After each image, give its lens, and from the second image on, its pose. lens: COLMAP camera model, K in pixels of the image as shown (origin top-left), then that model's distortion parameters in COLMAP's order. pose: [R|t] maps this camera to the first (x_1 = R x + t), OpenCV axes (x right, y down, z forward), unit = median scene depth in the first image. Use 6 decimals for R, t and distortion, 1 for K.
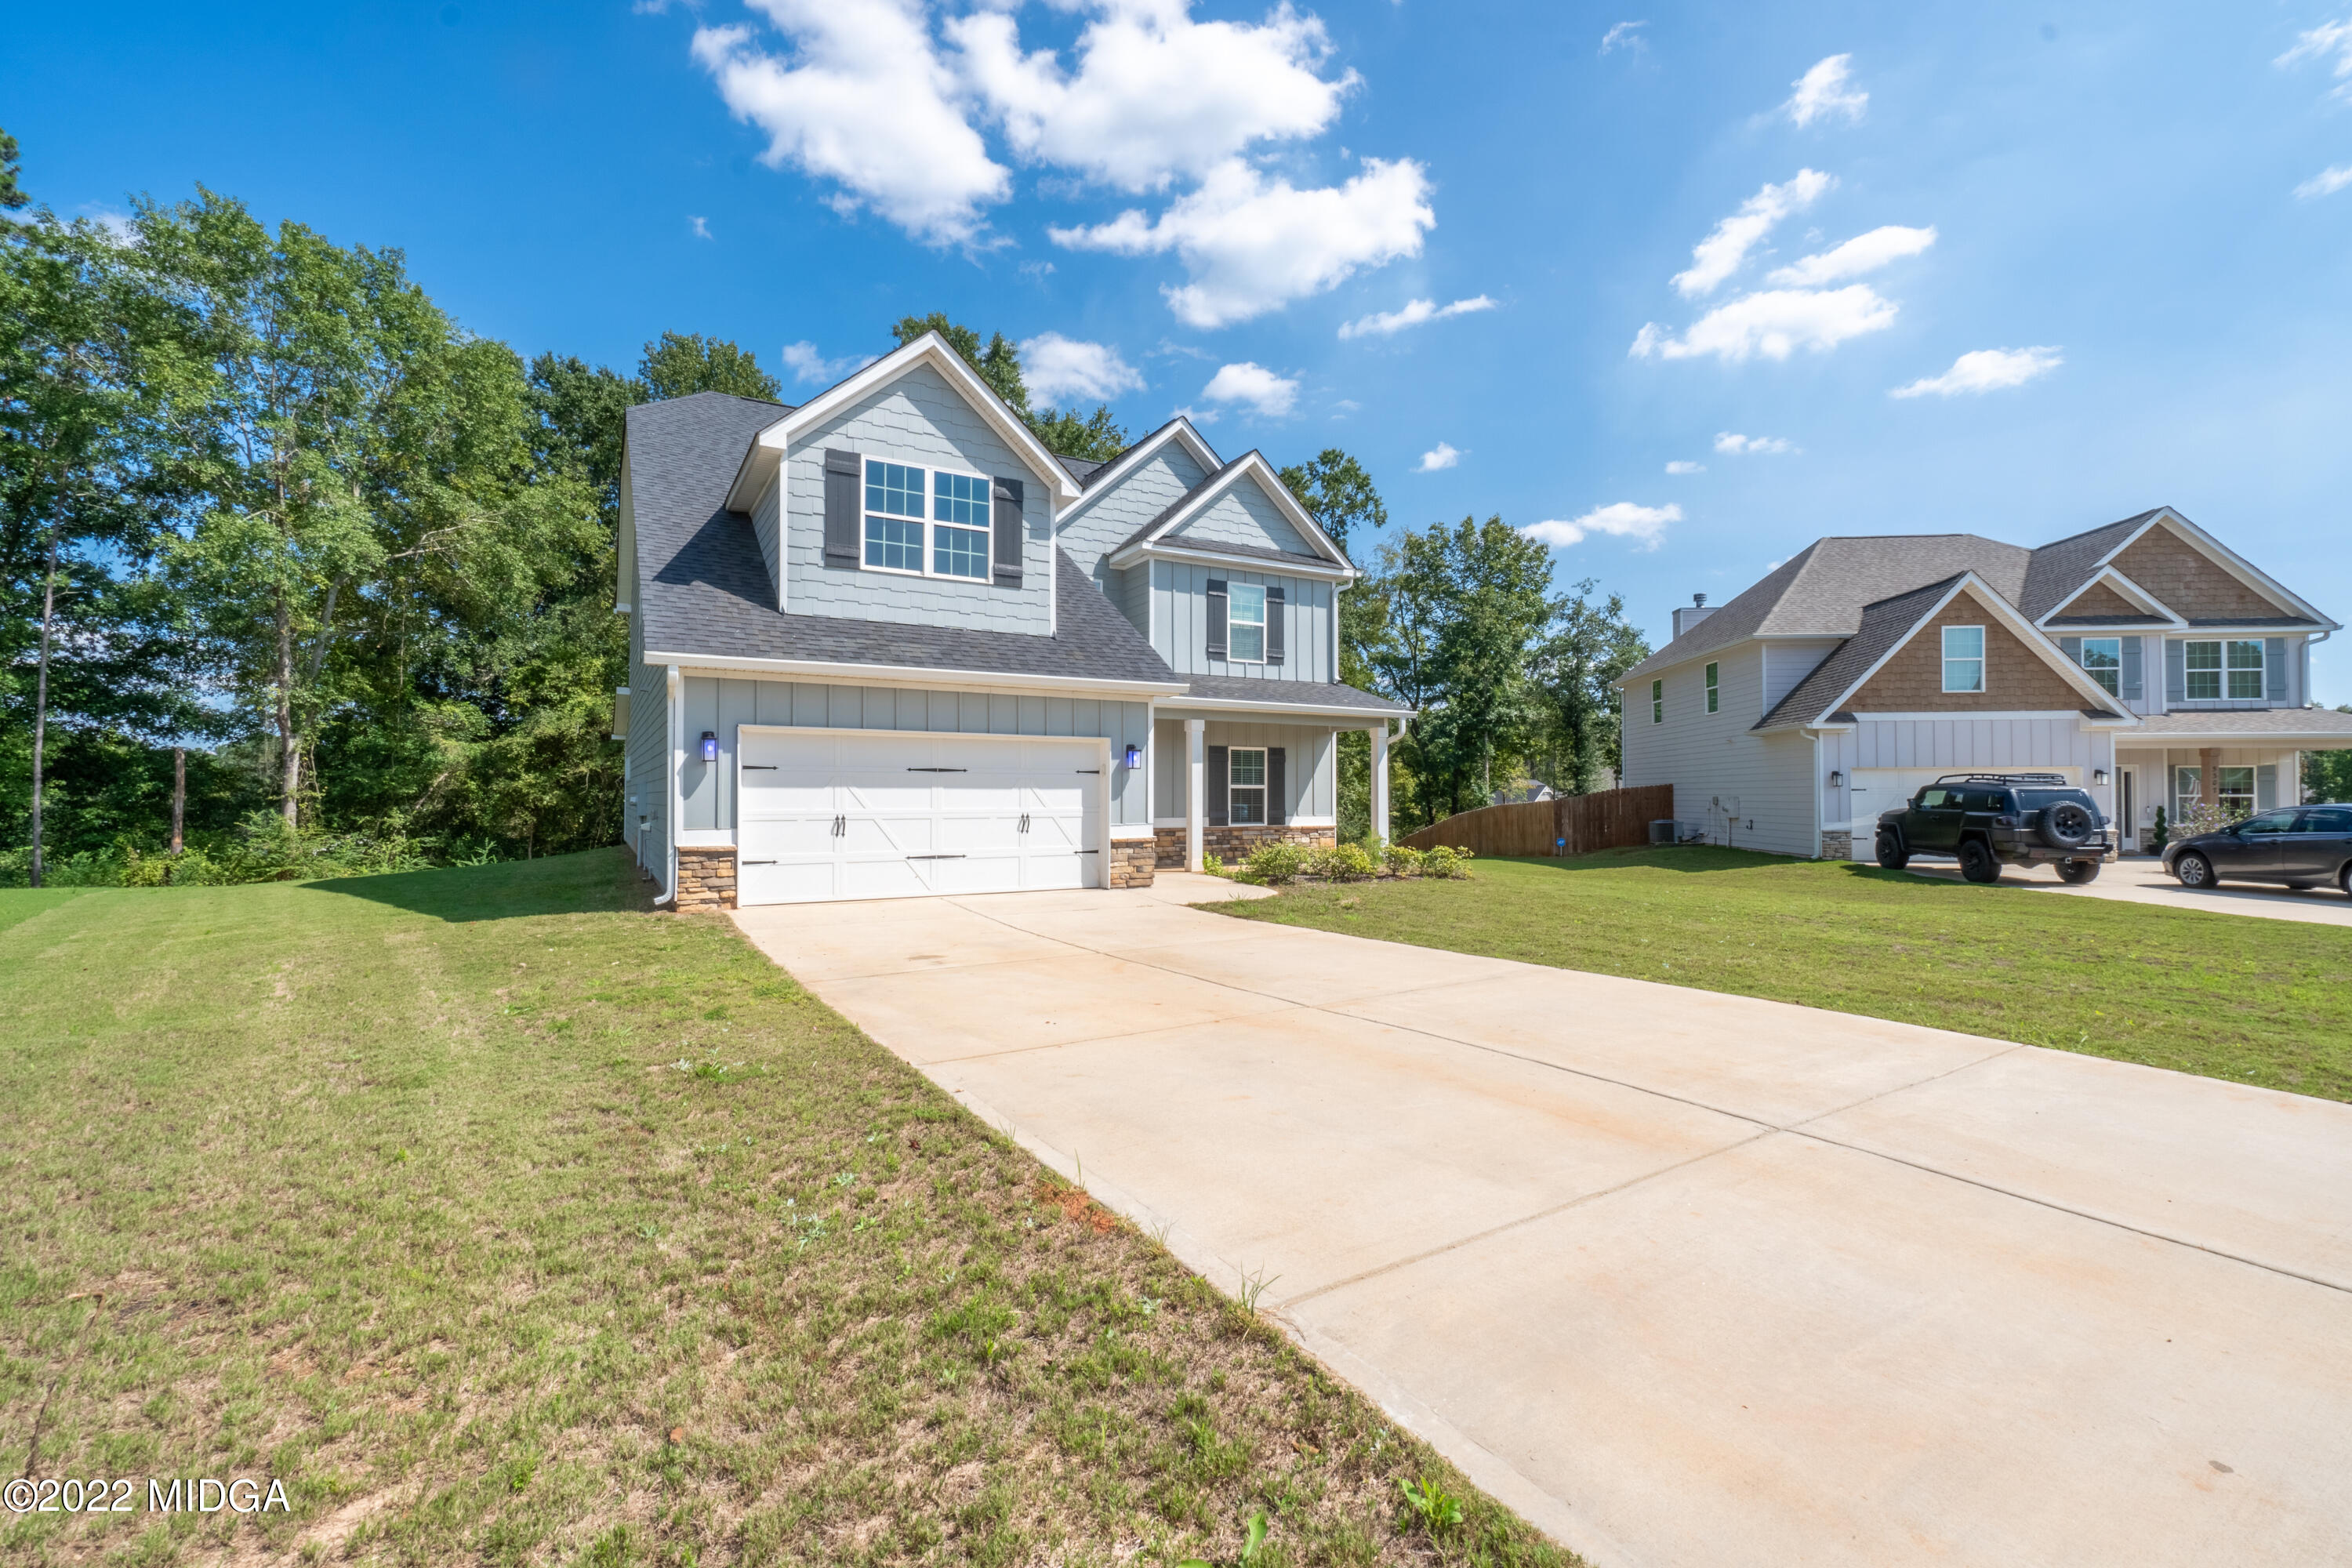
lens RADIAL K [[1054.1, 0, 1145.0], [0, 1054.1, 774.0], [0, 0, 1]] dist [0.022769, -0.000272]
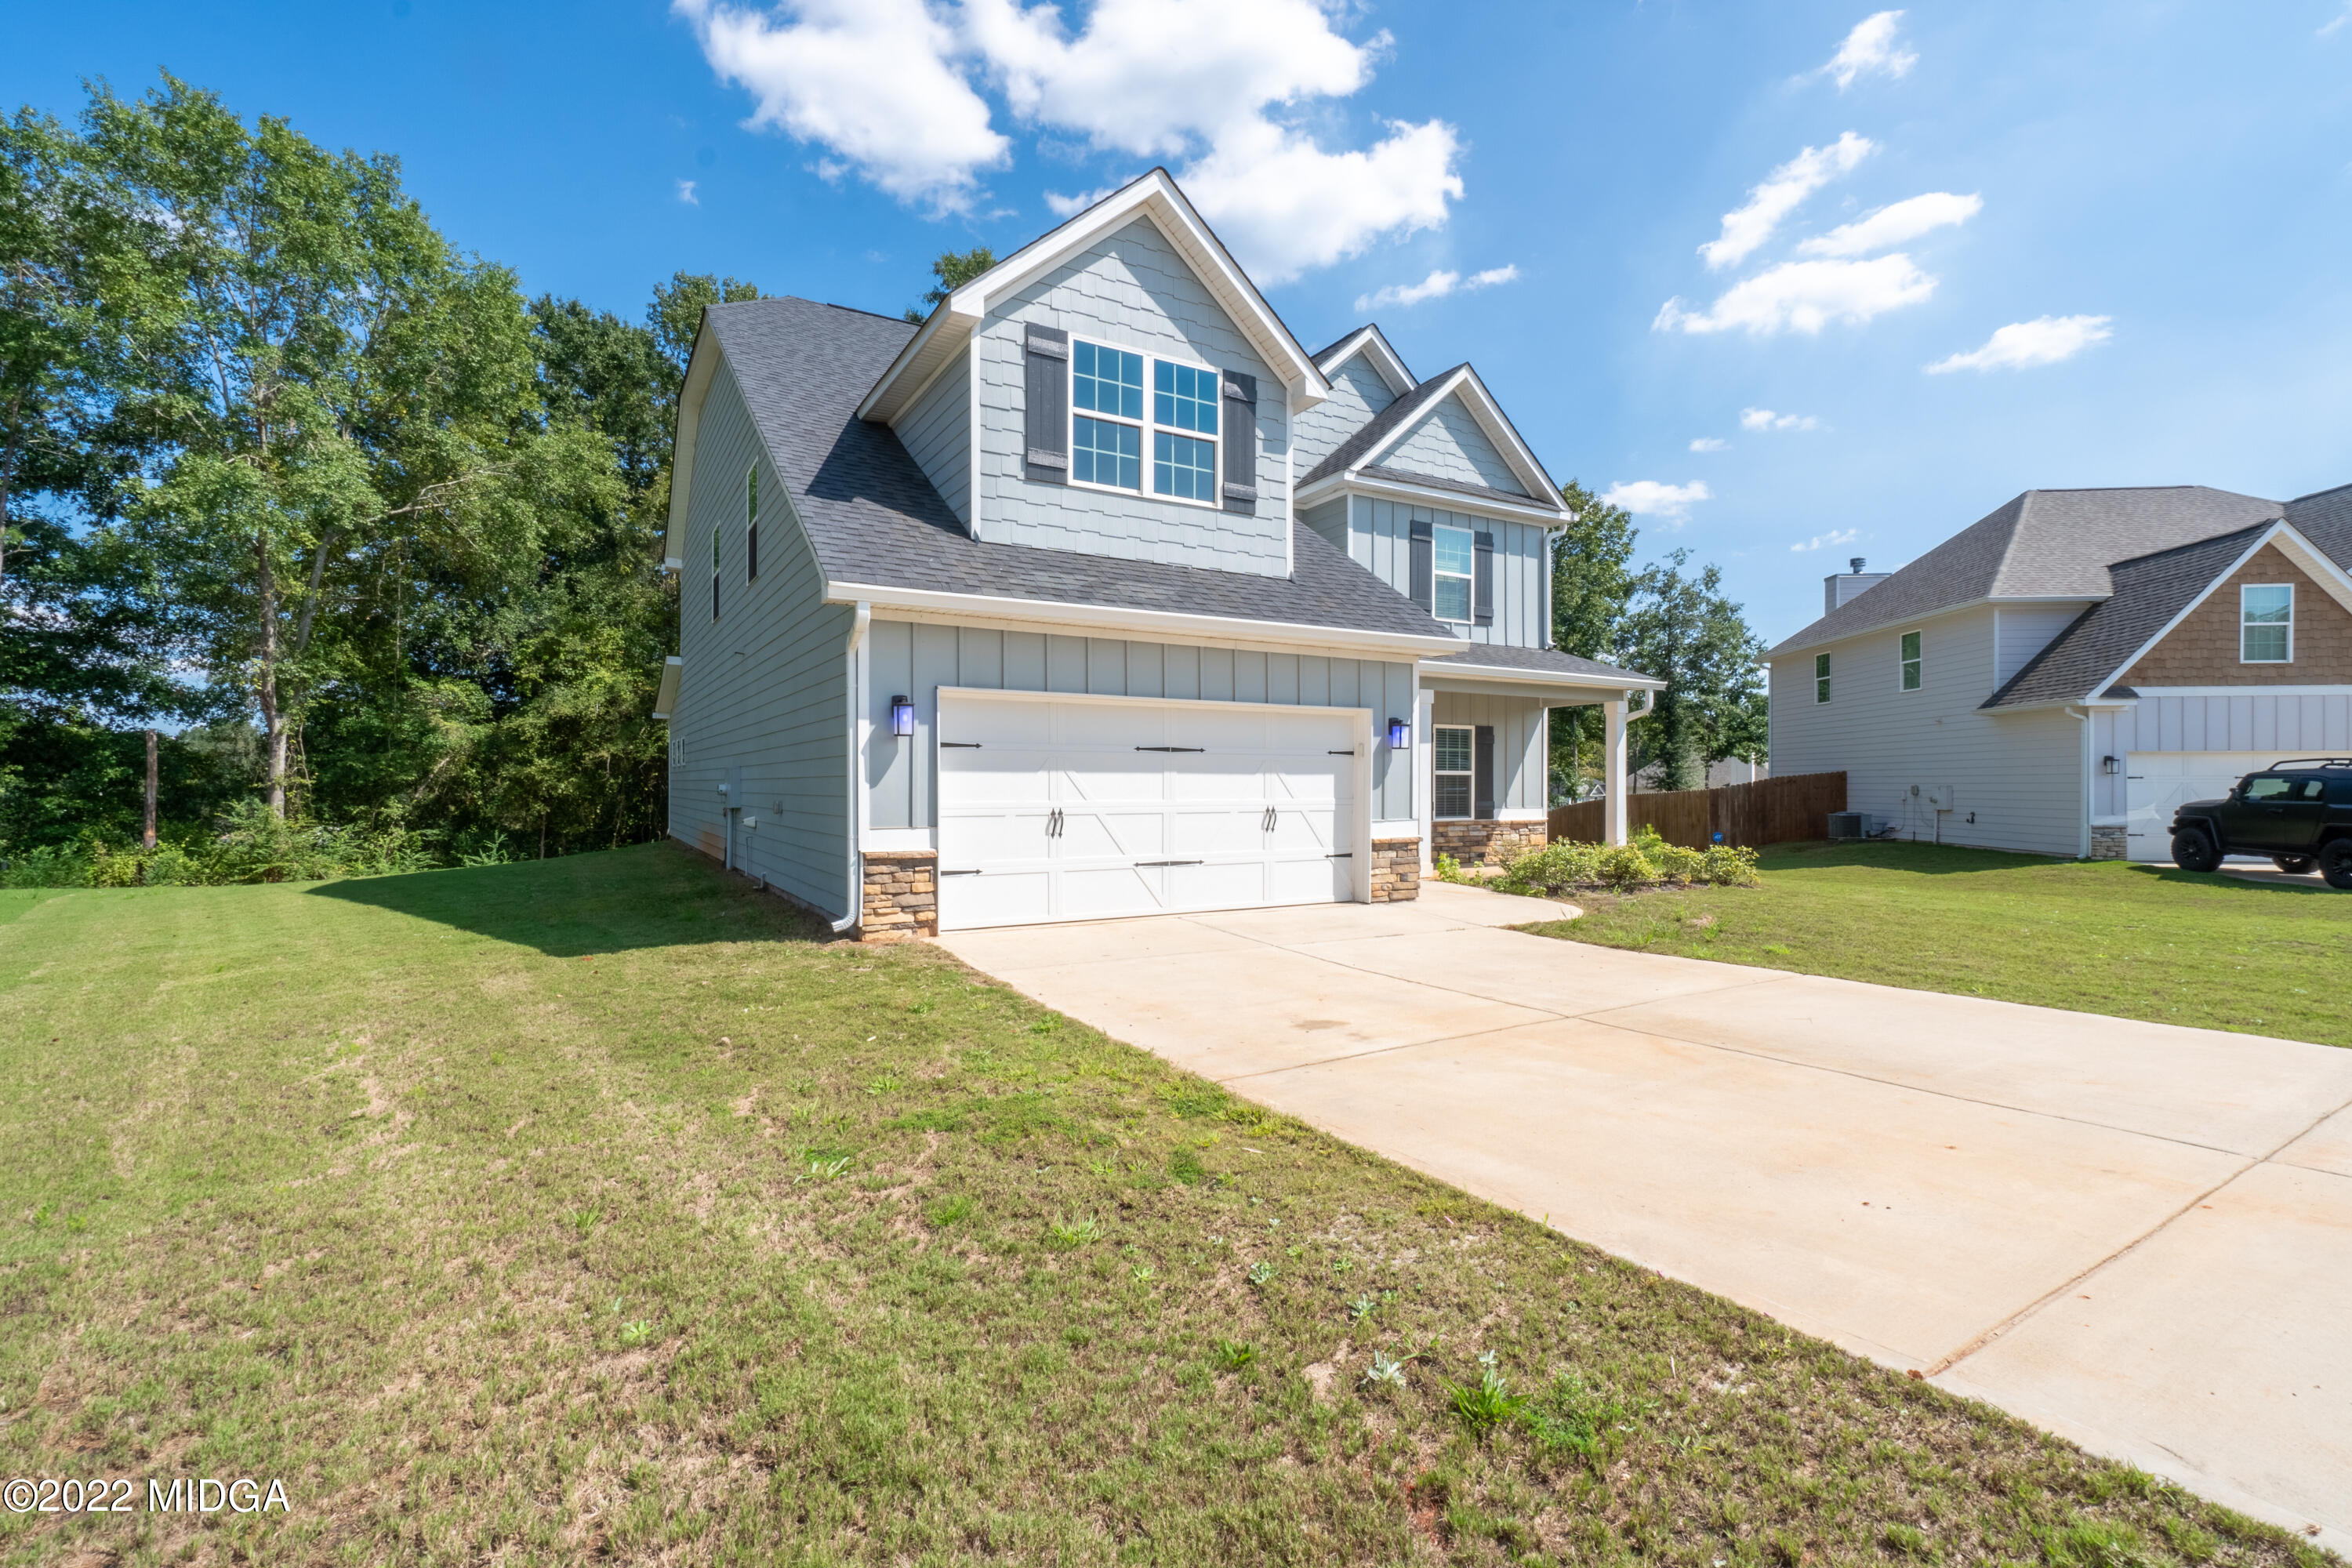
lens RADIAL K [[1079.8, 0, 1148.6], [0, 1079.8, 785.5], [0, 0, 1]] dist [0.014971, 0.000627]
pose [[0.999921, 0.000738, 0.012533, -0.152110], [-0.001008, 0.999767, 0.021551, 0.003683], [-0.012514, -0.021562, 0.999689, 0.150735]]
